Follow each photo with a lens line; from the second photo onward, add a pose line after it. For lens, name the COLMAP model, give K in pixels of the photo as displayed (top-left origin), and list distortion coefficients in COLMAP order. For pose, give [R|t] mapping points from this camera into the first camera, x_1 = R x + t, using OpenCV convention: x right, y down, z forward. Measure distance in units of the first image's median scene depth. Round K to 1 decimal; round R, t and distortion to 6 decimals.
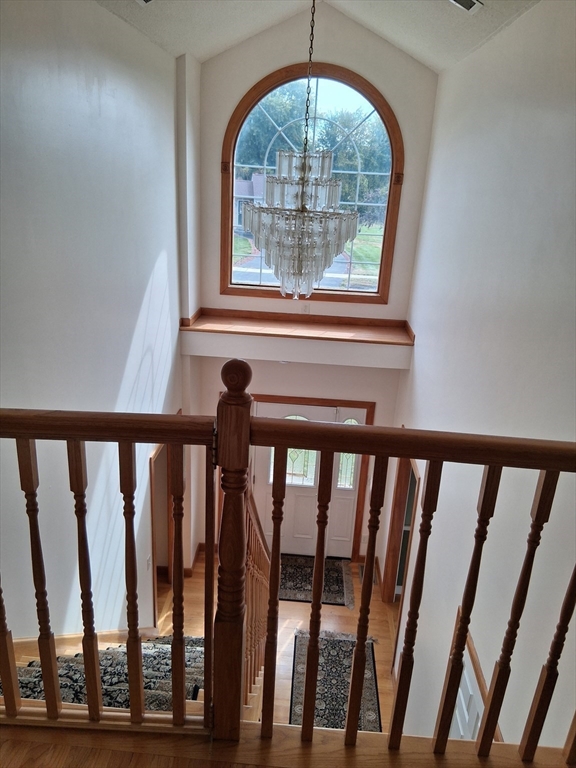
lens RADIAL K [[591.3, 0, 292.7], [0, 591.3, 384.4], [0, 0, 1]] dist [-0.007875, -0.025257]
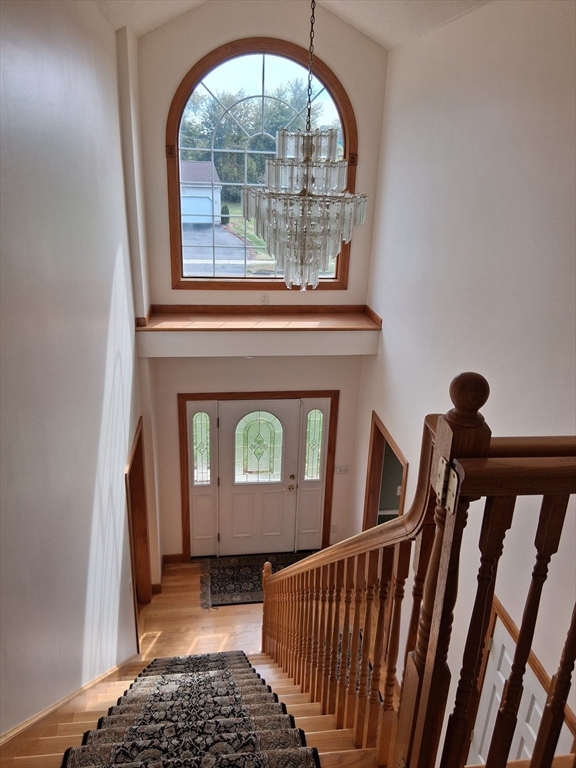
lens RADIAL K [[591.3, 0, 284.8], [0, 591.3, 386.0], [0, 0, 1]] dist [-0.007875, -0.025257]
pose [[0.981500, -0.086049, 0.171033, -0.125235], [0.081565, 0.996119, 0.033086, -0.017931], [-0.173217, -0.018524, 0.984710, 0.054436]]
